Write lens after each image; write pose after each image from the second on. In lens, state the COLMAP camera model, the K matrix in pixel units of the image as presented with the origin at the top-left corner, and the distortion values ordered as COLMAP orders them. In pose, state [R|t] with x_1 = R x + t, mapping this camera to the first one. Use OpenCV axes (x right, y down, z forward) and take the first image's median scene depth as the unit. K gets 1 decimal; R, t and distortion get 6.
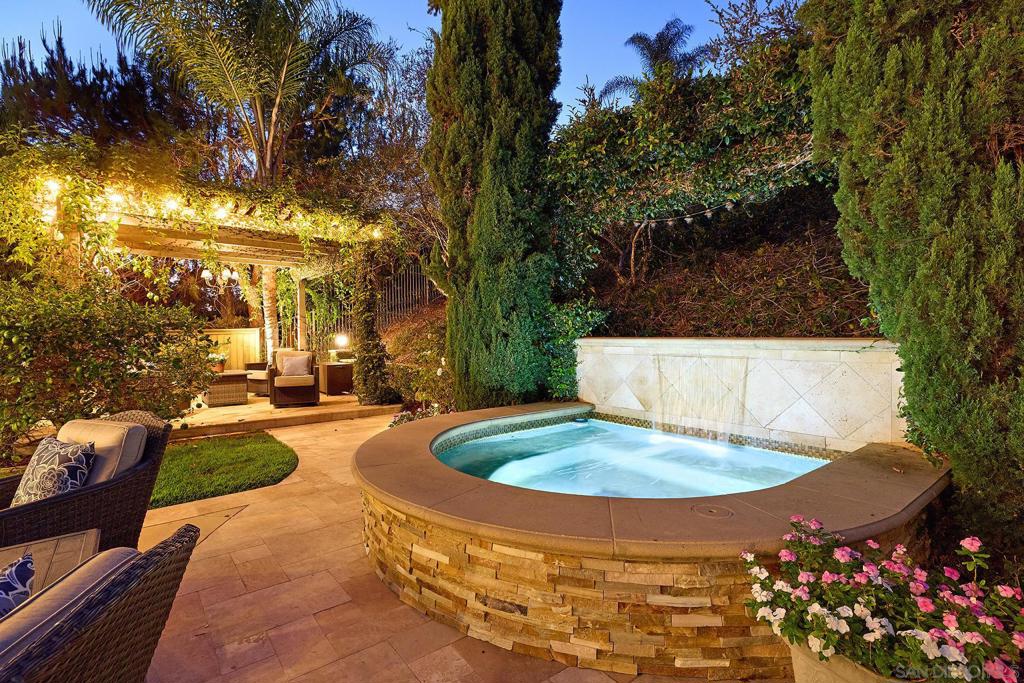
lens RADIAL K [[488.7, 0, 507.7], [0, 488.7, 335.8], [0, 0, 1]] dist [-0.001626, -0.001387]
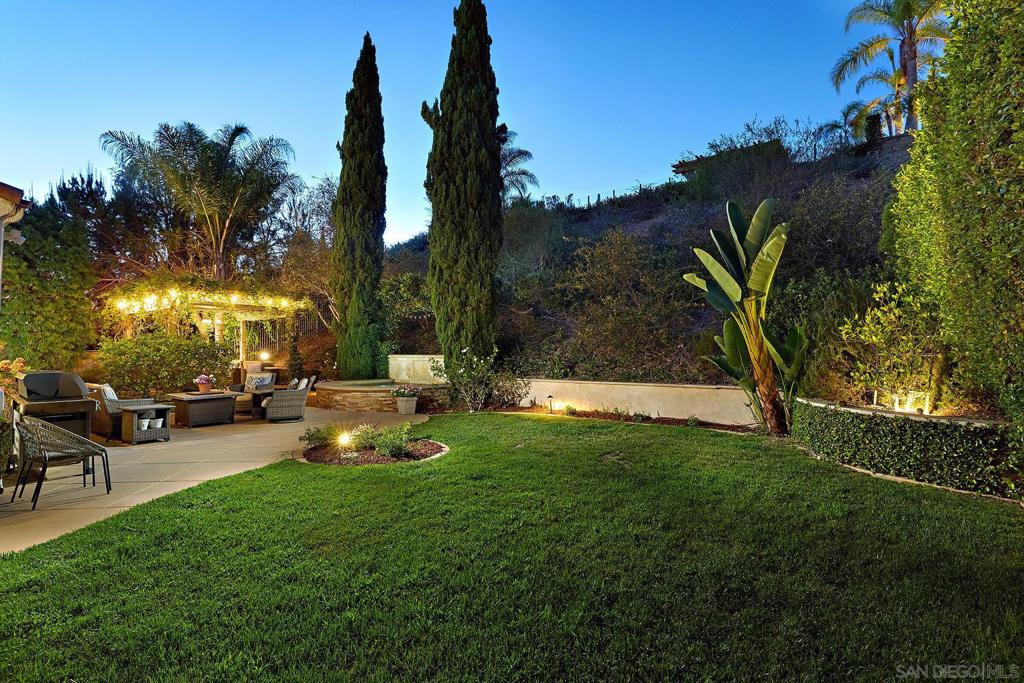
lens RADIAL K [[488.7, 0, 508.4], [0, 488.7, 337.6], [0, 0, 1]] dist [-0.001626, -0.001387]
pose [[0.969434, 0.013727, 0.244967, 0.125809], [-0.005516, 0.999401, -0.034172, -0.001572], [-0.245290, 0.031776, 0.968929, -1.846604]]
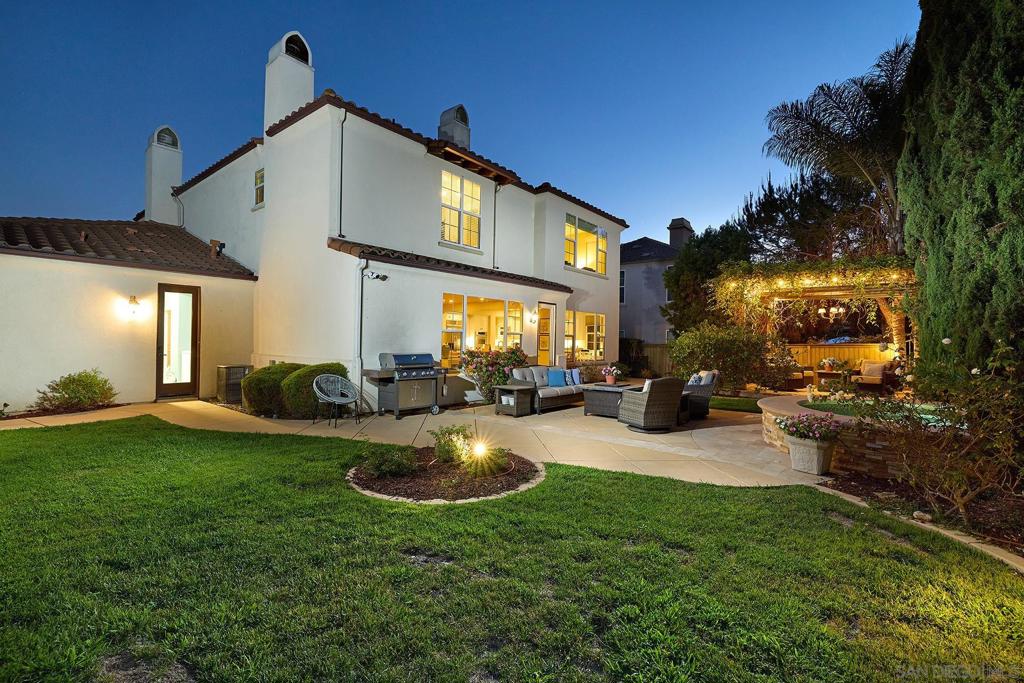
lens RADIAL K [[440.9, 0, 509.8], [0, 440.9, 341.7], [0, 0, 1]] dist [-0.002373, -0.000023]
pose [[0.193679, 0.009377, -0.981020, 0.992904], [-0.020155, 0.999781, 0.005577, -0.014574], [0.980858, 0.018693, 0.193825, -0.498598]]
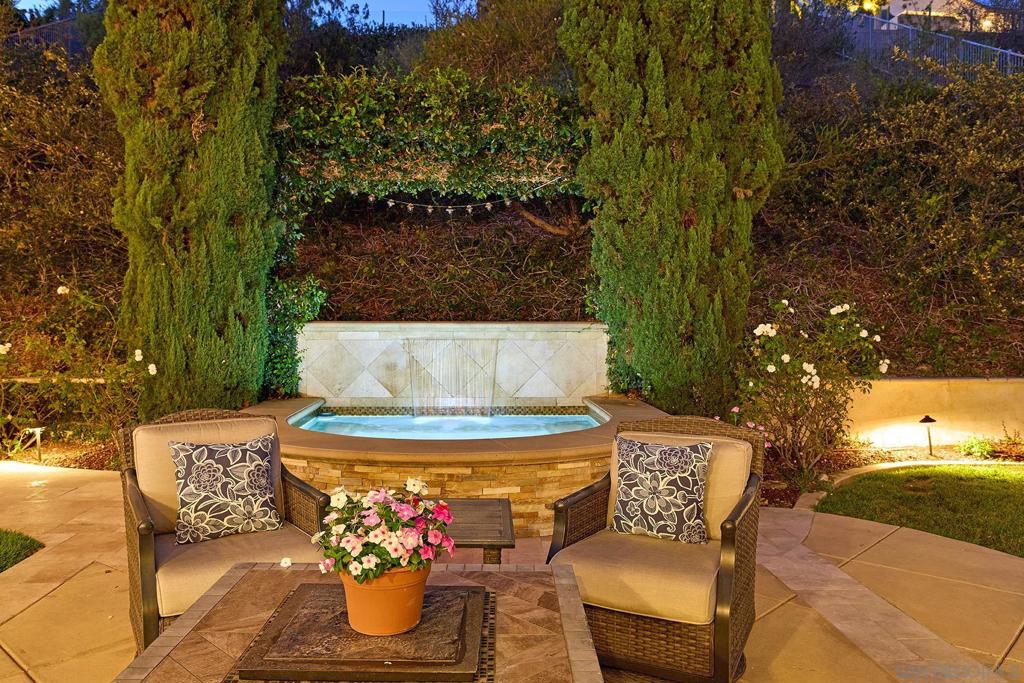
lens RADIAL K [[770.5, 0, 510.8], [0, 770.5, 338.3], [0, 0, 1]] dist [-0.005503, -0.000748]
pose [[0.586336, -0.014439, 0.809939, -0.762464], [-0.002193, 0.999809, 0.019412, 0.005960], [-0.810065, -0.013158, 0.586192, -0.079101]]
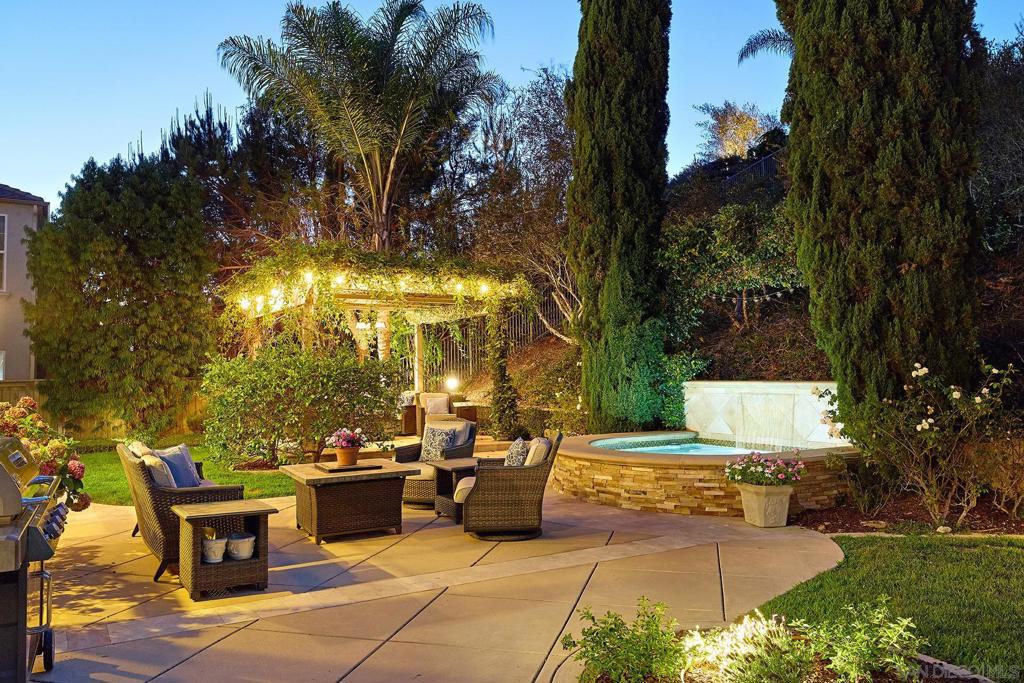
lens RADIAL K [[766.1, 0, 504.8], [0, 766.1, 336.3], [0, 0, 1]] dist [-0.010712, -0.003173]
pose [[0.990071, -0.010357, -0.140189, -0.045571], [0.003181, 0.998677, -0.051317, -0.012144], [0.140535, 0.050361, 0.988794, -1.141080]]
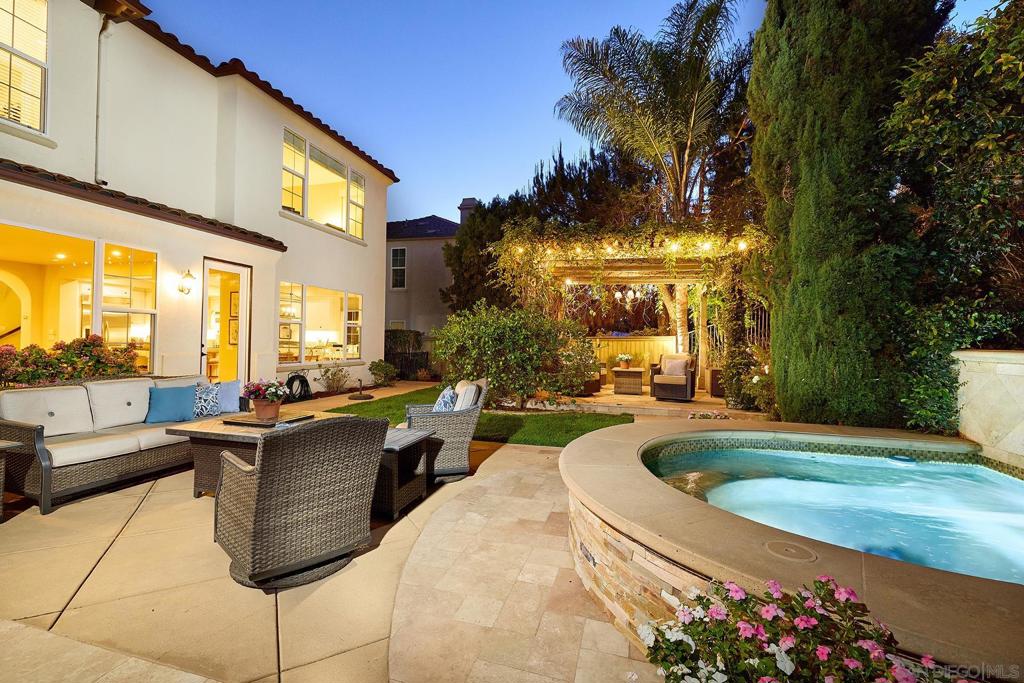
lens RADIAL K [[440.9, 0, 503.2], [0, 440.9, 338.9], [0, 0, 1]] dist [-0.002373, -0.000023]
pose [[0.574870, 0.013005, -0.818141, 0.306306], [-0.023304, 0.999728, -0.000484, 0.004090], [0.817913, 0.019345, 0.575017, 0.065907]]
